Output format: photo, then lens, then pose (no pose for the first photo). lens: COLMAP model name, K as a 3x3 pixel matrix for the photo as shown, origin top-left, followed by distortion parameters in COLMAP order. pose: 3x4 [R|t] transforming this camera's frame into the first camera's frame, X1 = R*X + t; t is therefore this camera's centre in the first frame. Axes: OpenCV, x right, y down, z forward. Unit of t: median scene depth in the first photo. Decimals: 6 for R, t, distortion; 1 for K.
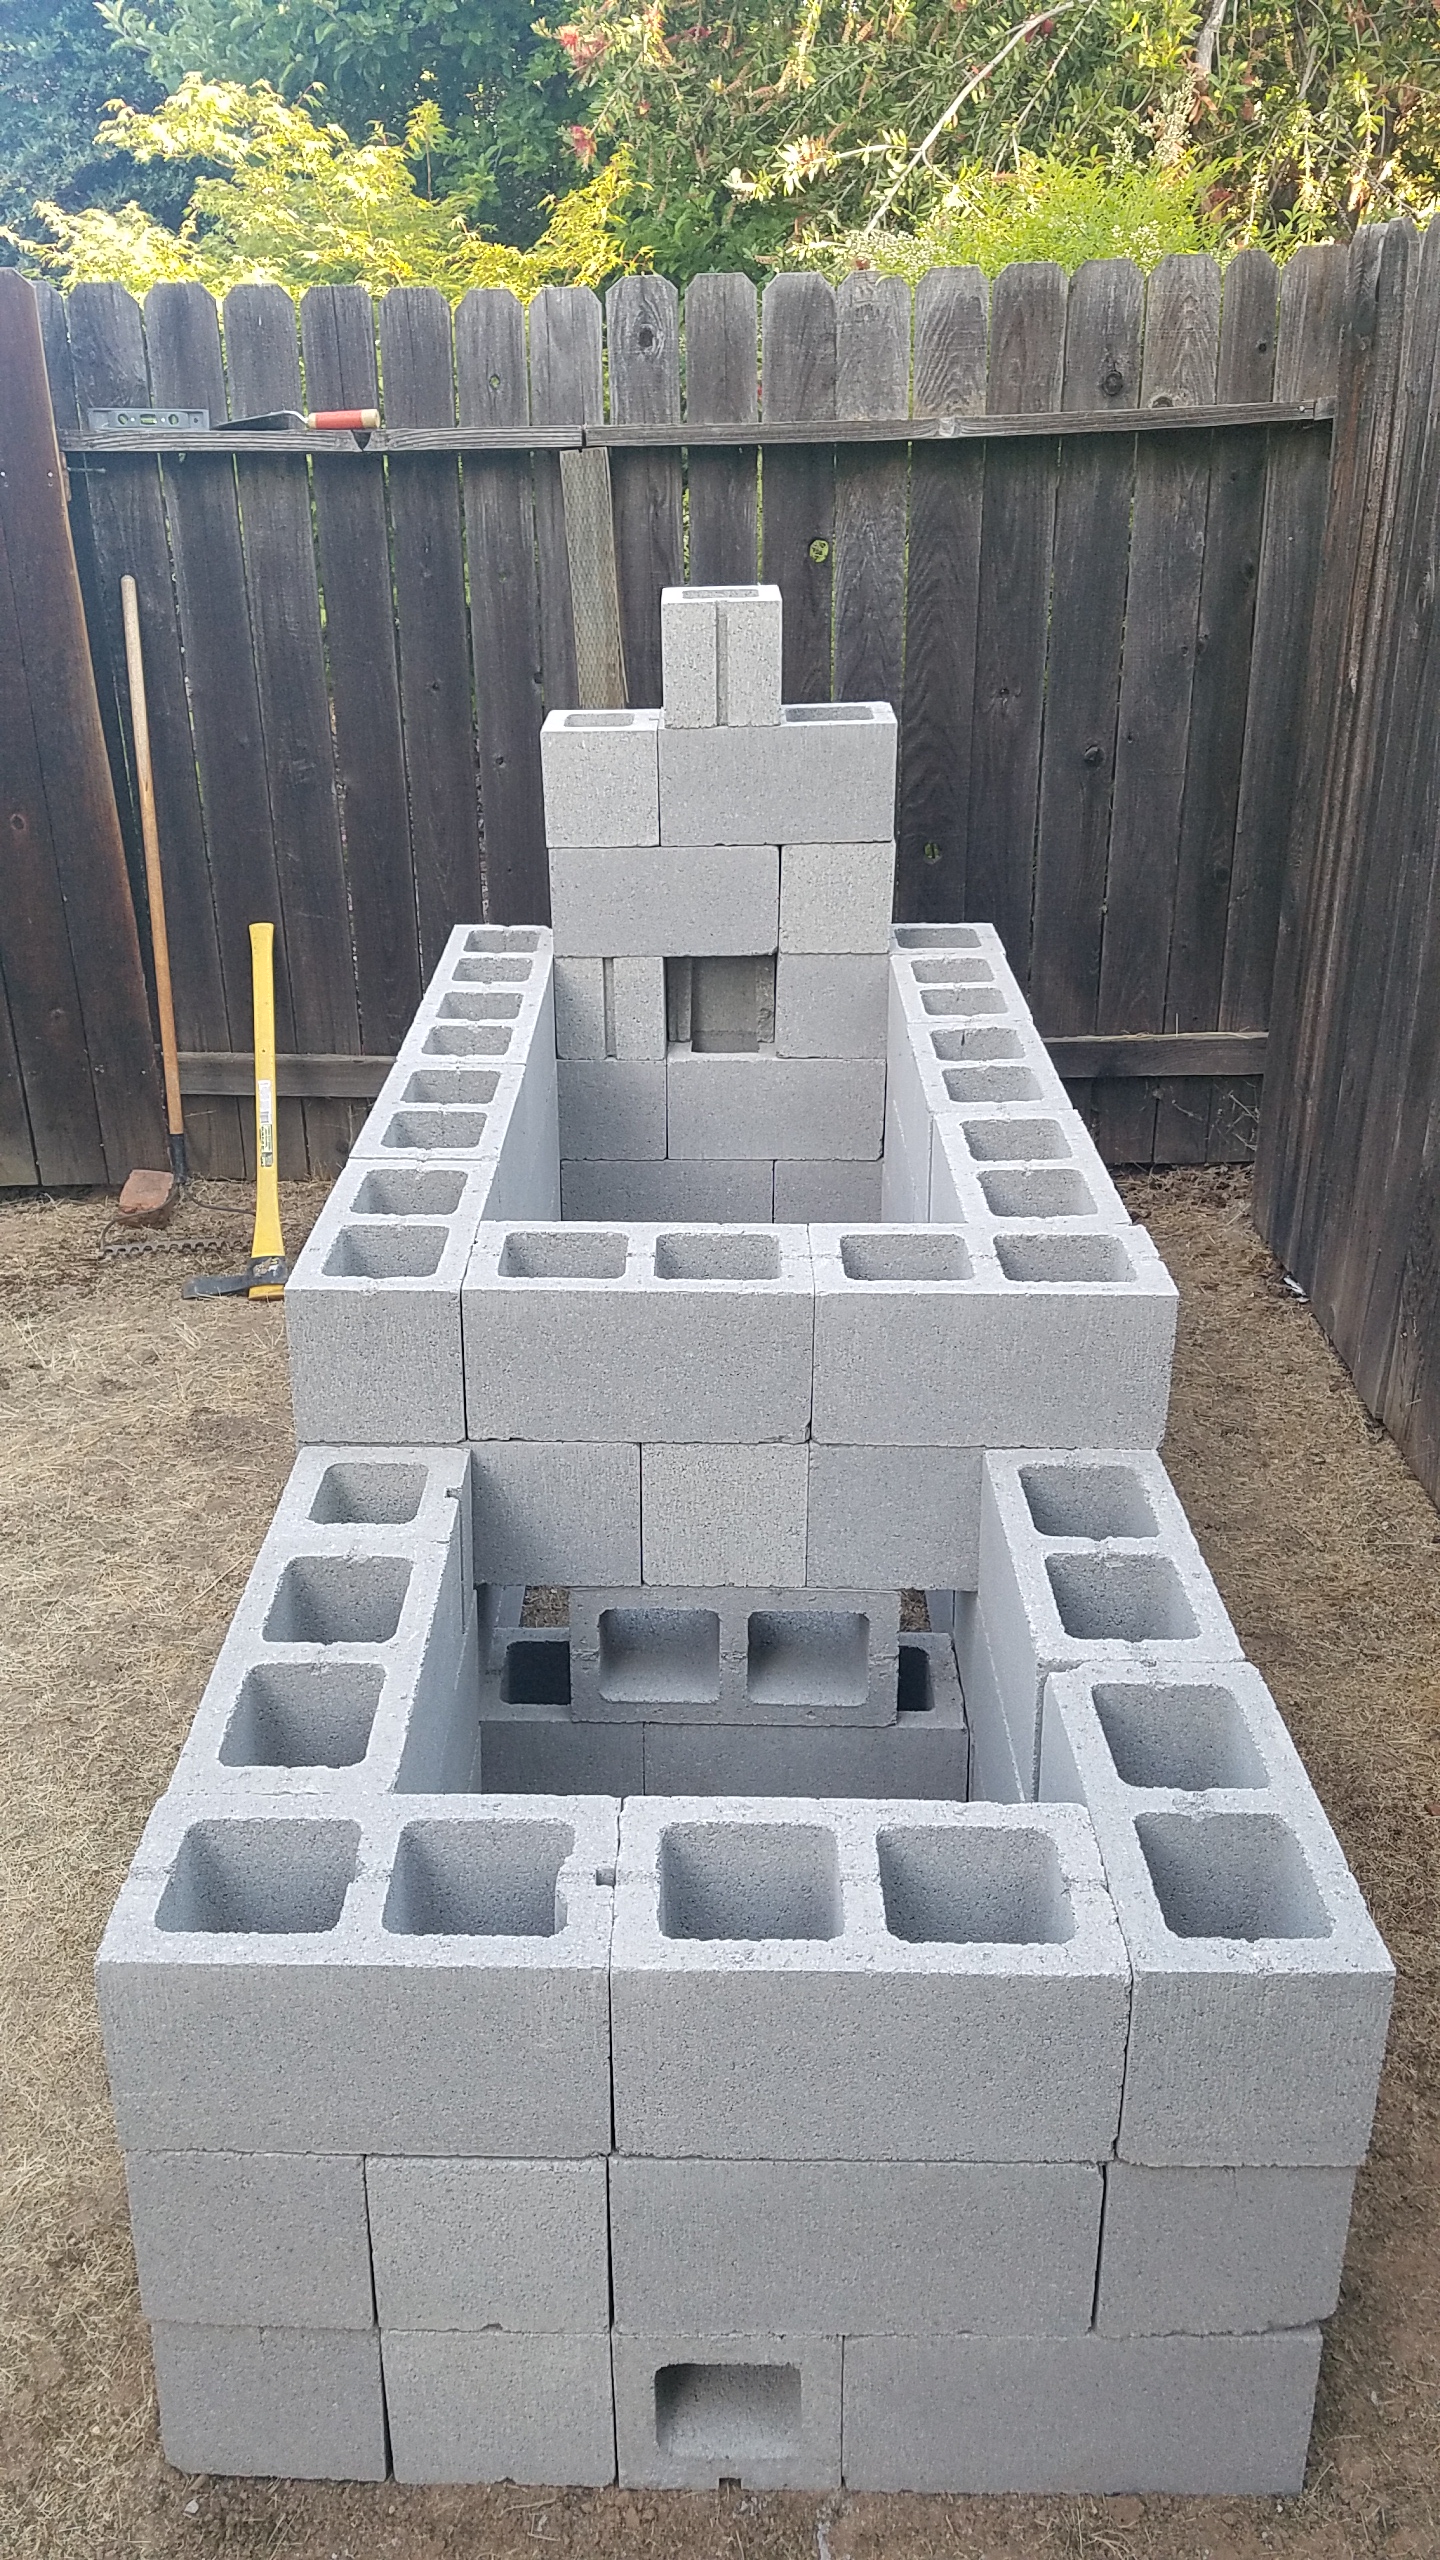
lens RADIAL K [[2024.1, 0, 703.9], [0, 2024.1, 1342.8], [0, 0, 1]] dist [0.085105, -0.114136]
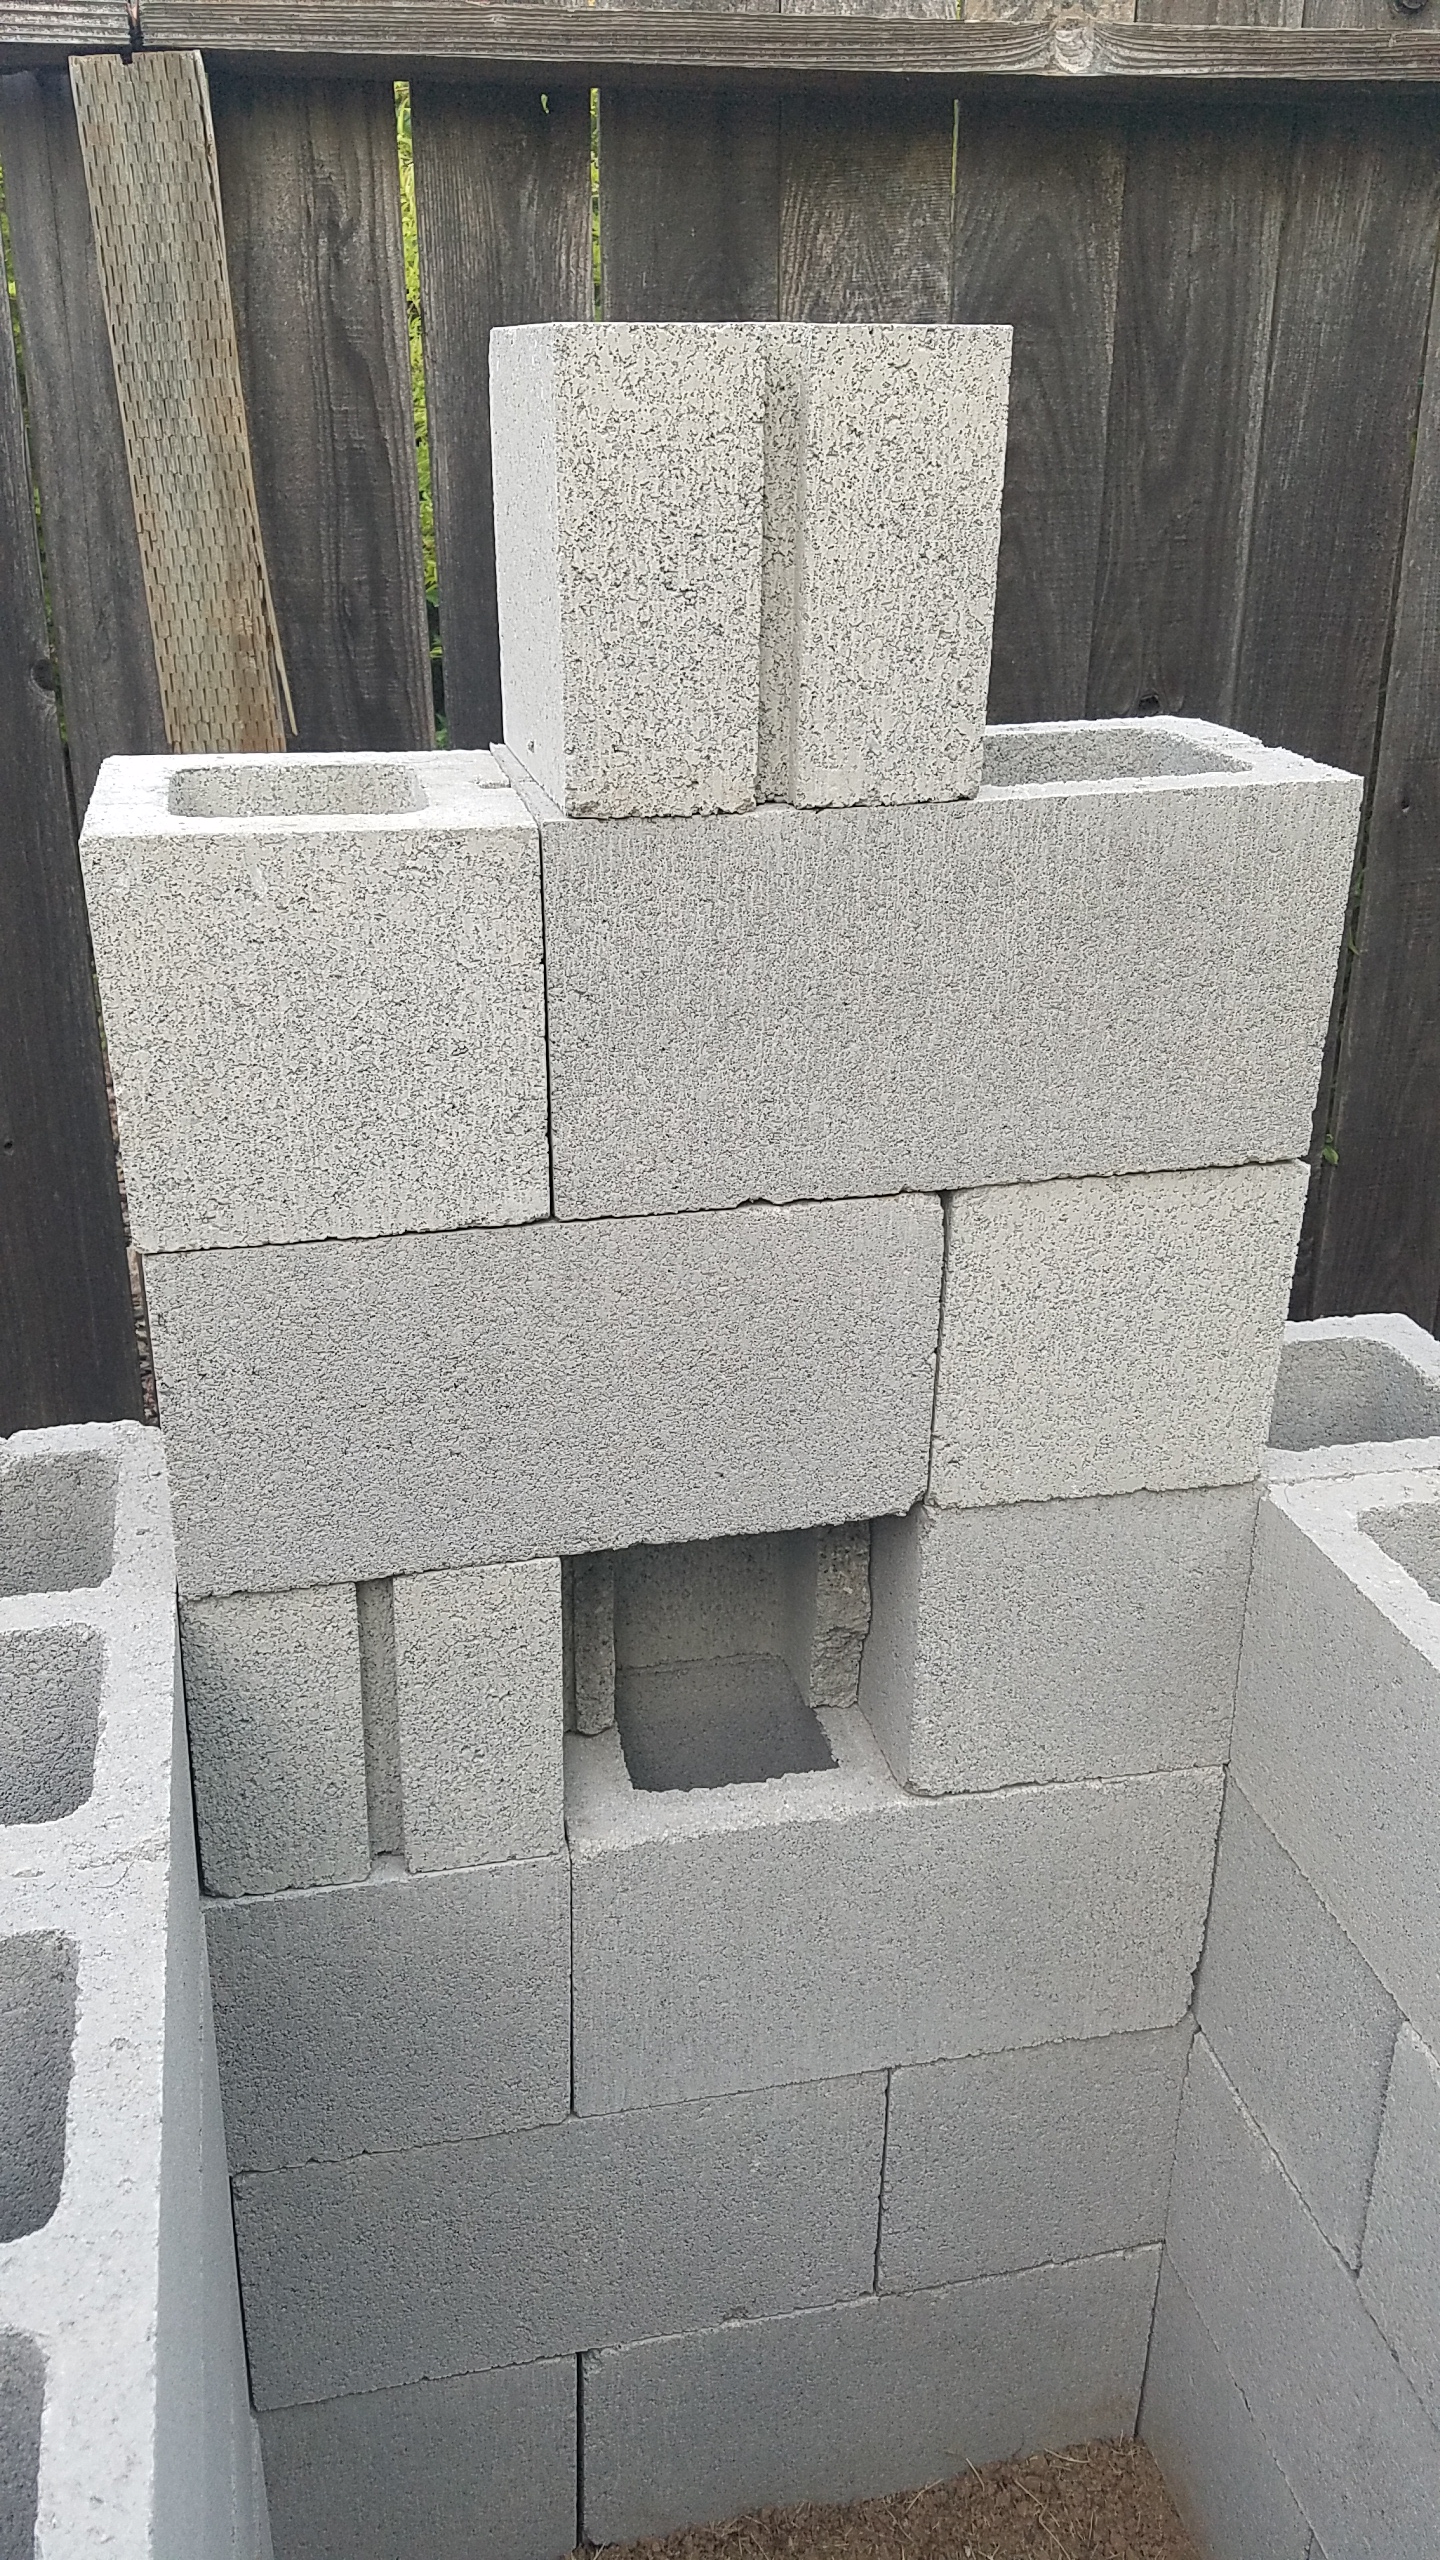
lens RADIAL K [[2024.1, 0, 722.9], [0, 2024.1, 1294.0], [0, 0, 1]] dist [0.085105, -0.114136]
pose [[0.972073, -0.072492, 0.223201, -0.054734], [0.081858, 0.996098, -0.032988, -0.195579], [-0.219939, 0.050338, 0.974214, 0.631305]]
